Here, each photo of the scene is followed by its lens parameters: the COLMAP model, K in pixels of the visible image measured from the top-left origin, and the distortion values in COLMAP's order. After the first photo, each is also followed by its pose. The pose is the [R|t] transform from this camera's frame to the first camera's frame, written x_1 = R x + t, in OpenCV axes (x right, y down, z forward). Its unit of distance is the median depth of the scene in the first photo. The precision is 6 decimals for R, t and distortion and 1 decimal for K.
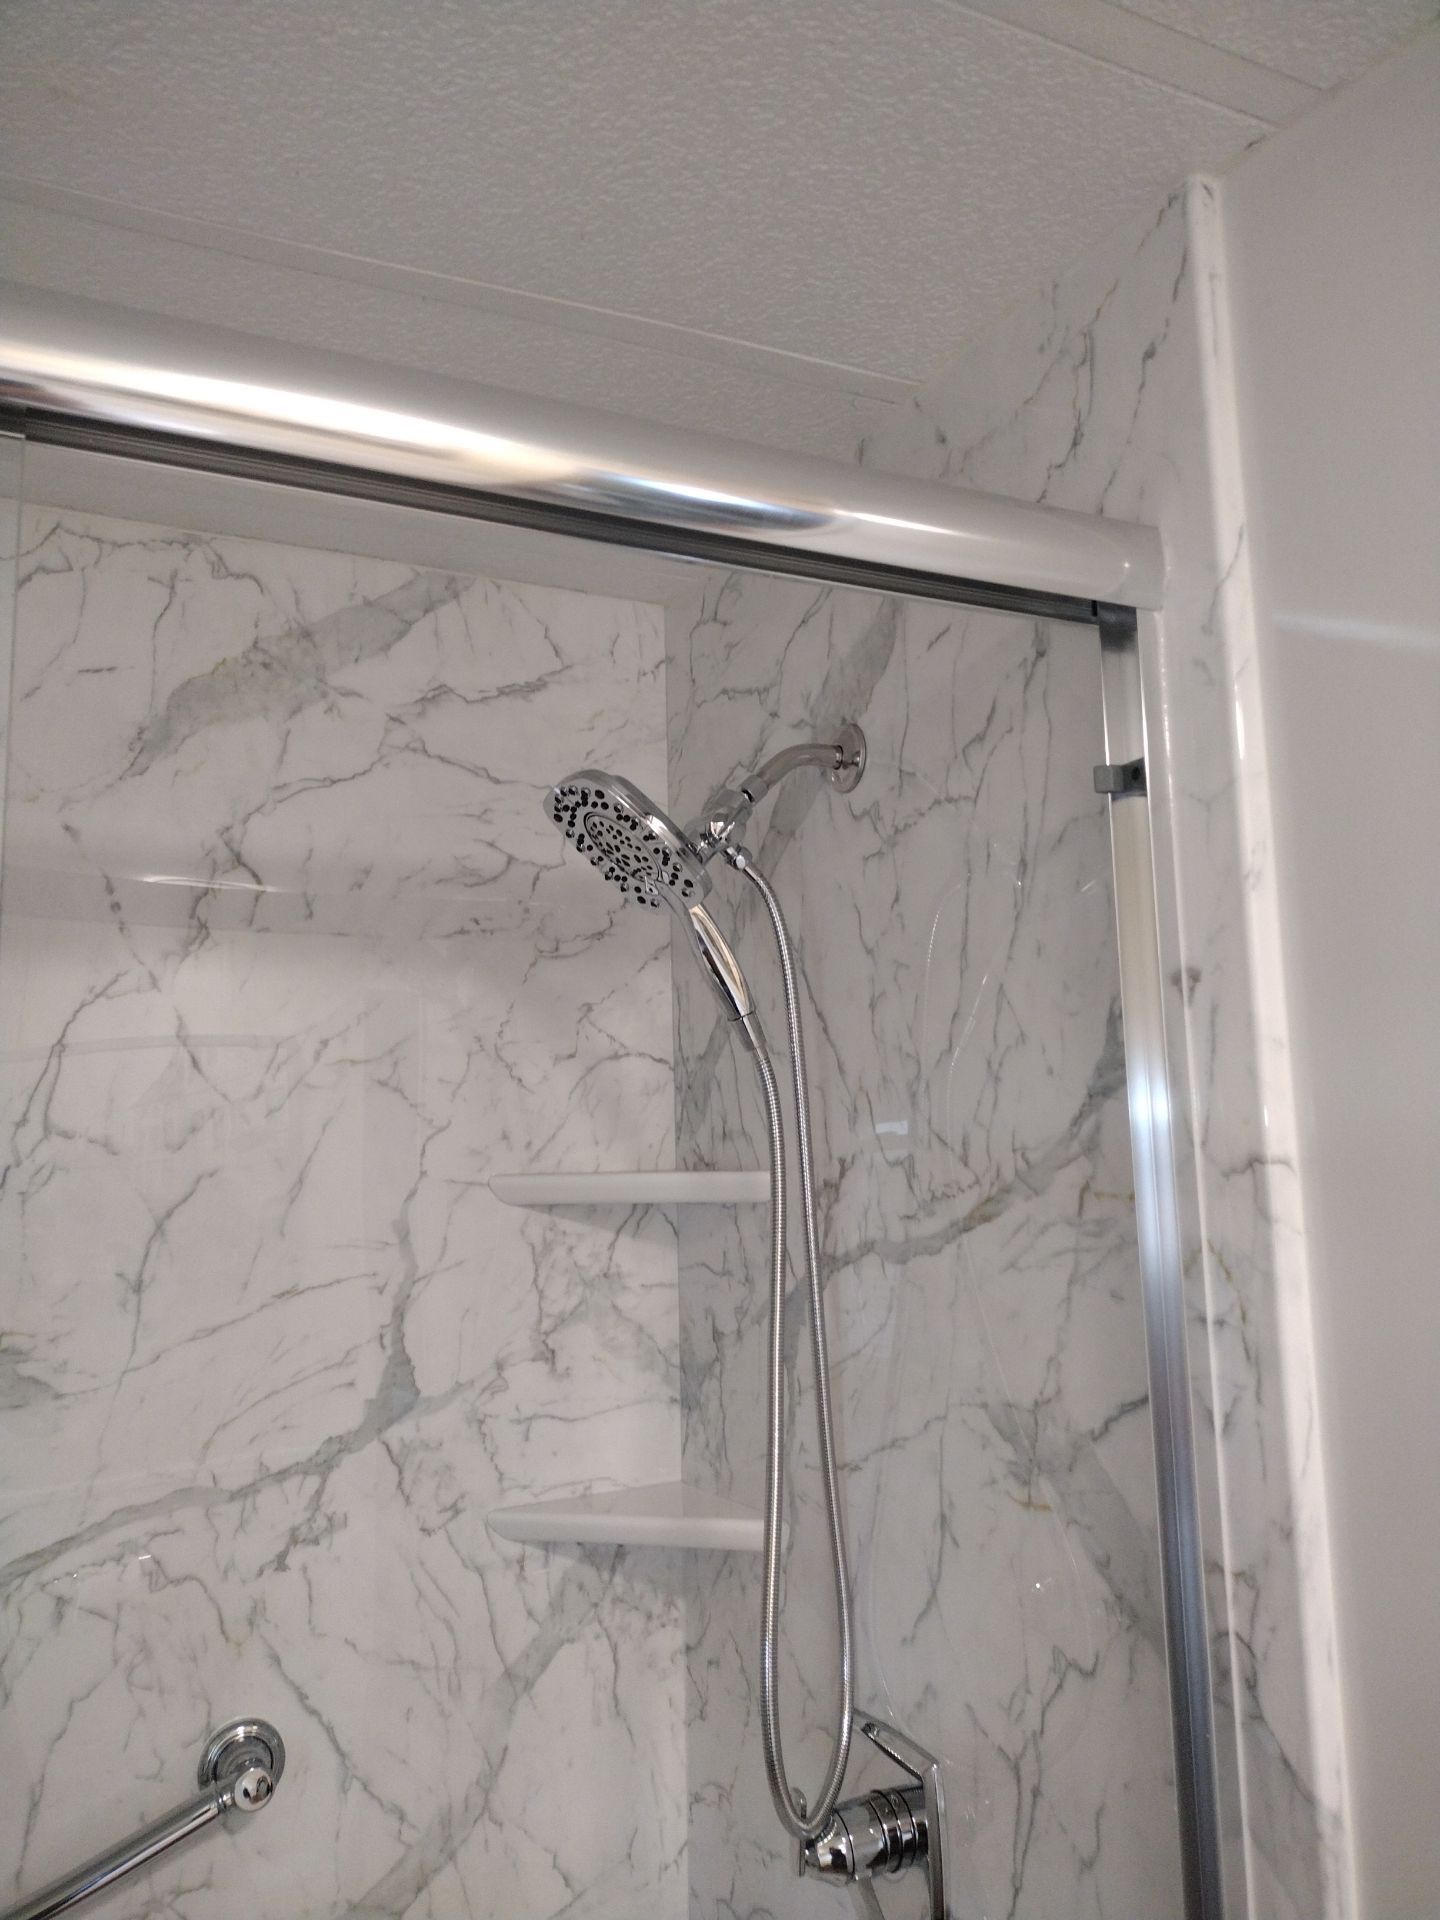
lens RADIAL K [[1416.0, 0, 720.0], [0, 1416.0, 960.0], [0, 0, 1]] dist [0.011031, -0.010815]
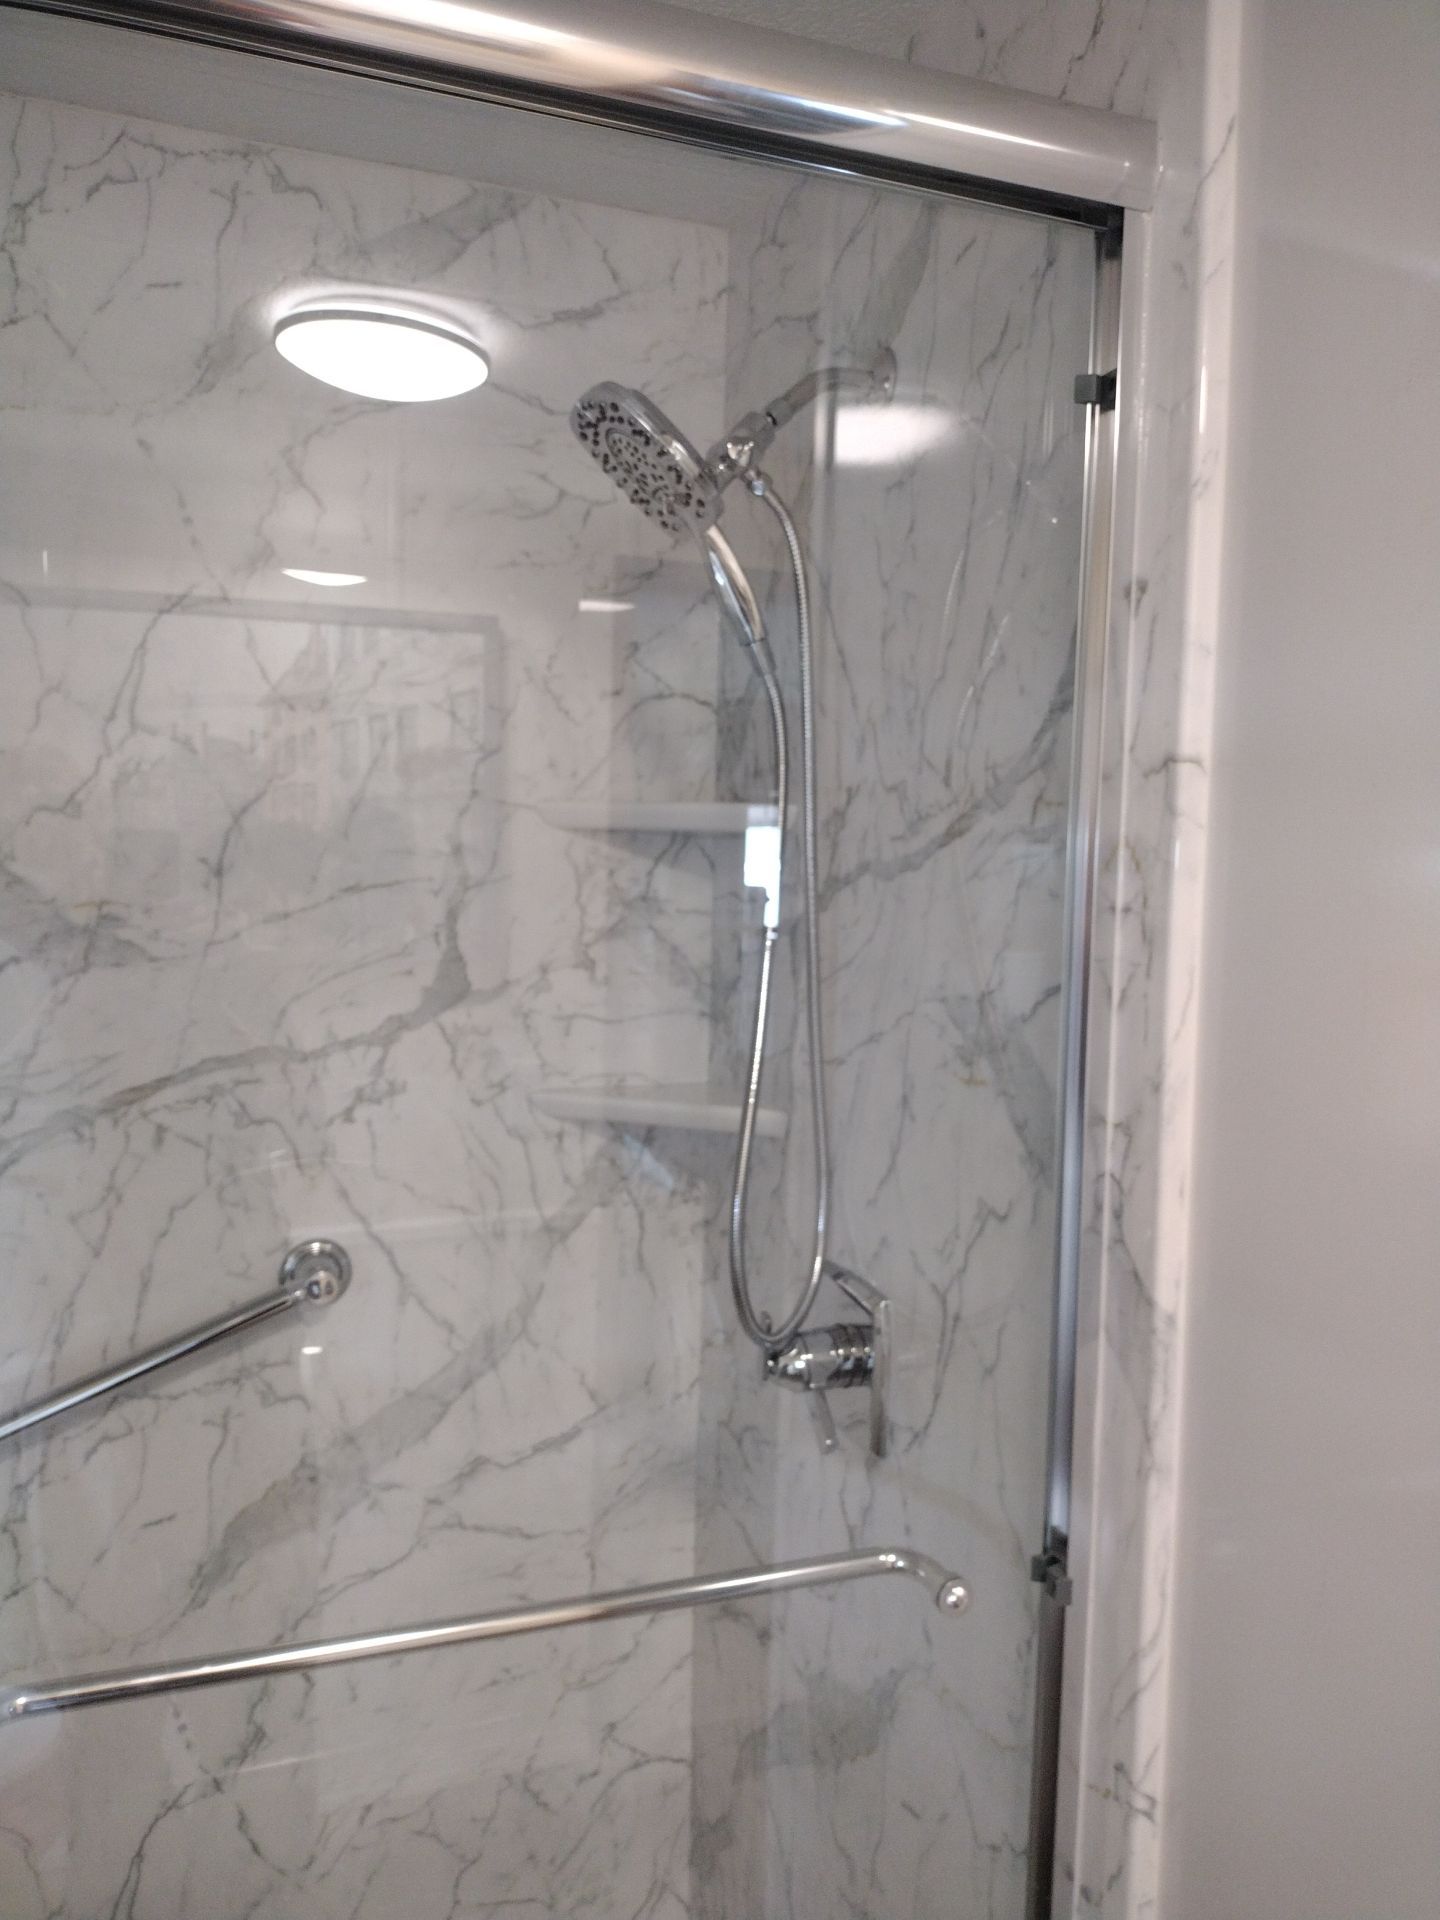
lens RADIAL K [[1415.2, 0, 726.7], [0, 1415.2, 956.0], [0, 0, 1]] dist [0.063713, -0.107380]
pose [[0.994500, 0.056959, -0.087898, 0.091934], [-0.038342, 0.978934, 0.200543, 0.052509], [0.097469, -0.196070, 0.975734, -0.075331]]
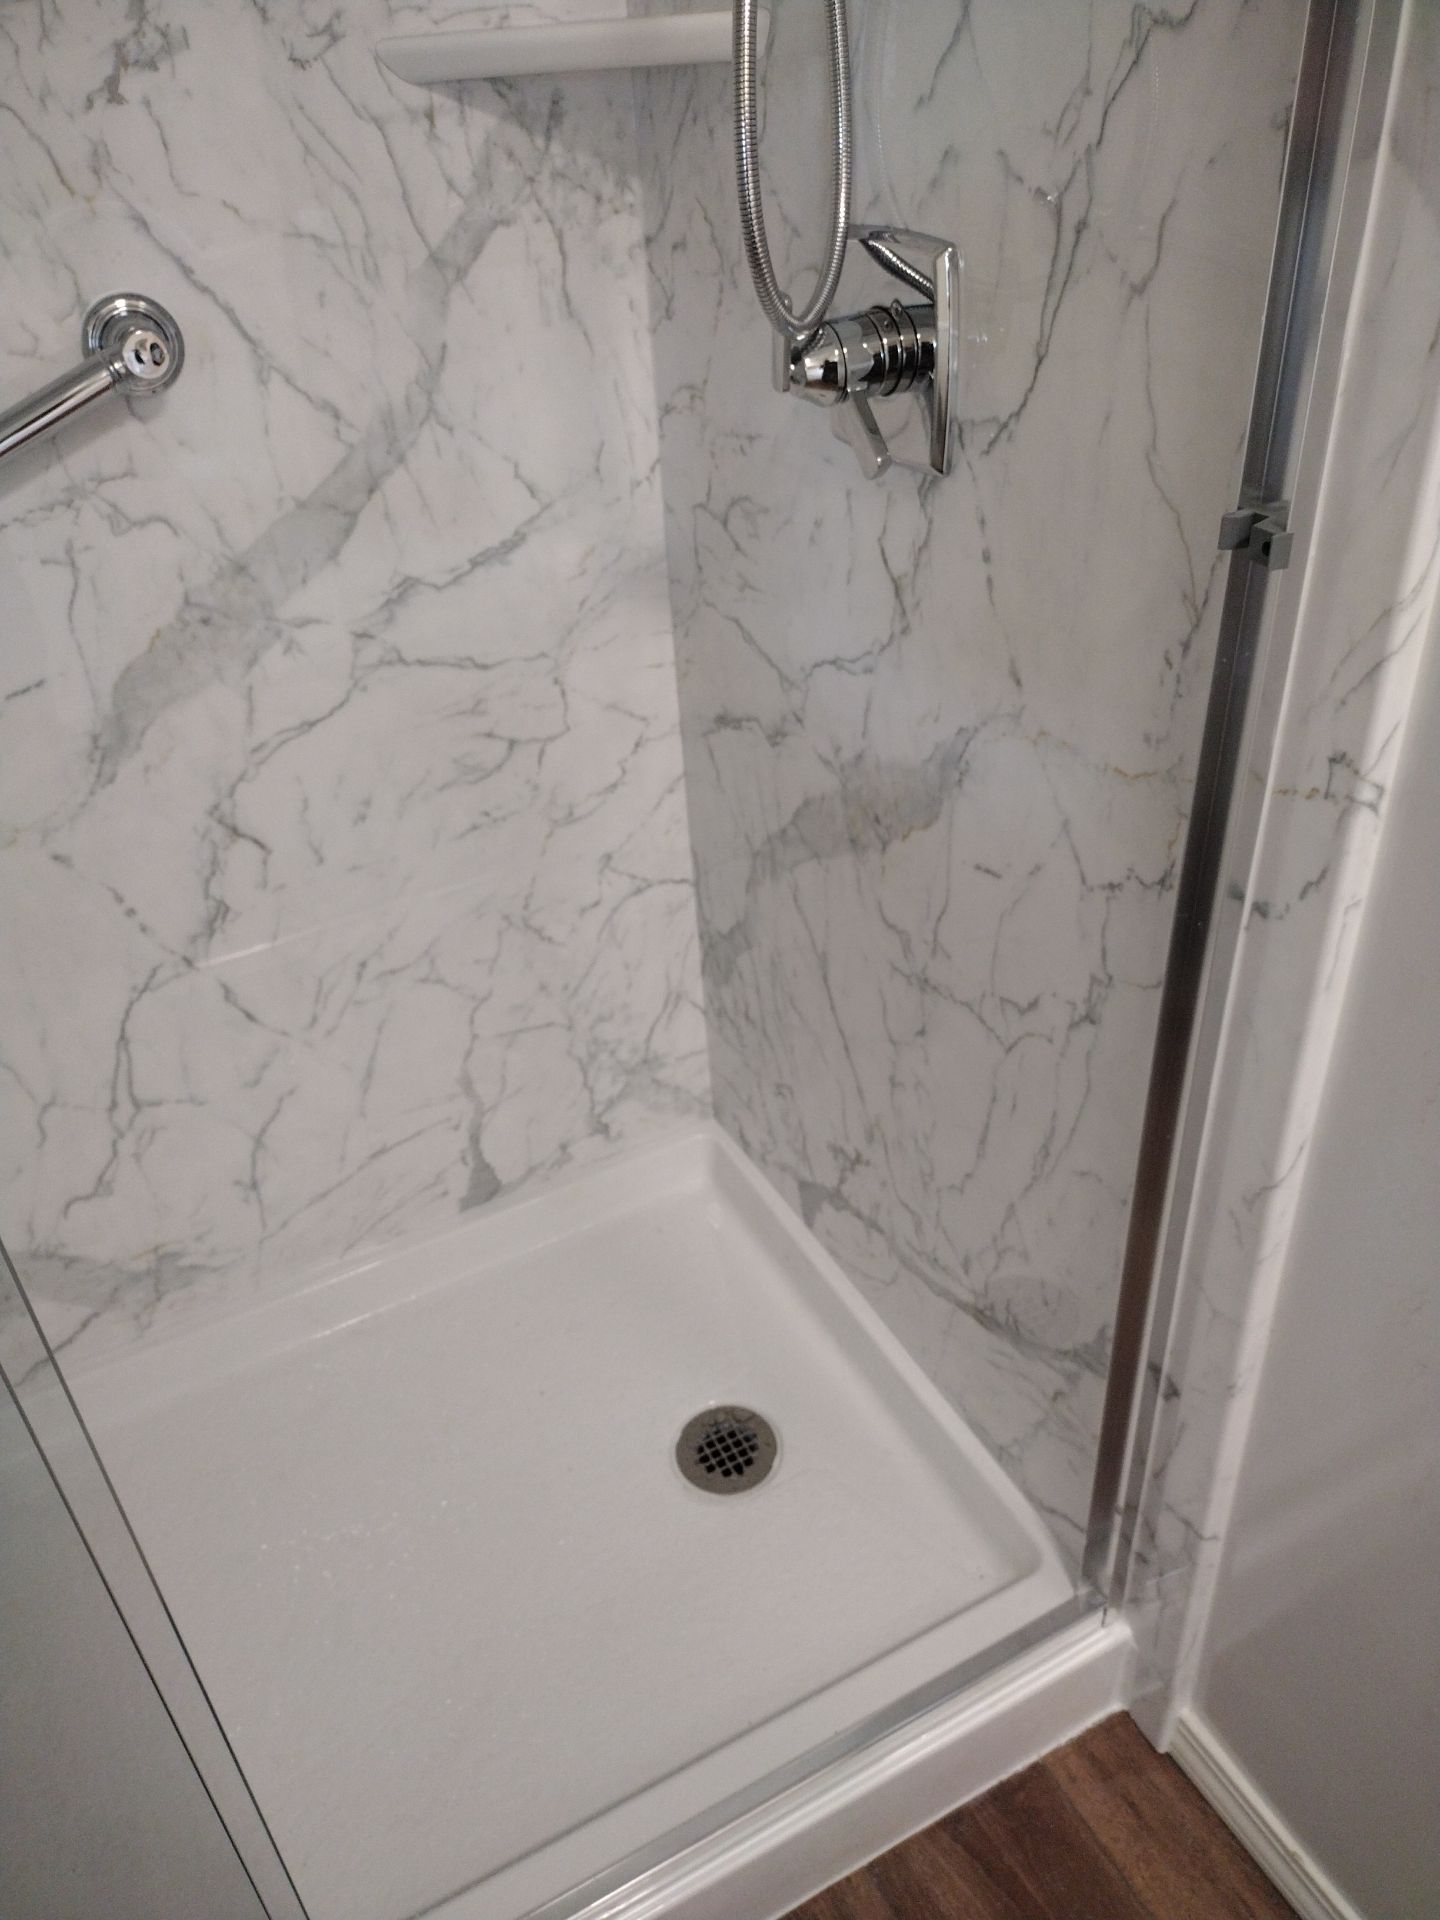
lens RADIAL K [[1427.4, 0, 709.6], [0, 1427.4, 932.6], [0, 0, 1]] dist [0.011917, -0.024466]
pose [[0.999278, -0.037961, -0.001832, -0.000154], [0.029678, 0.749315, 0.661549, 0.262309], [-0.023740, -0.661125, 0.749900, 0.104882]]
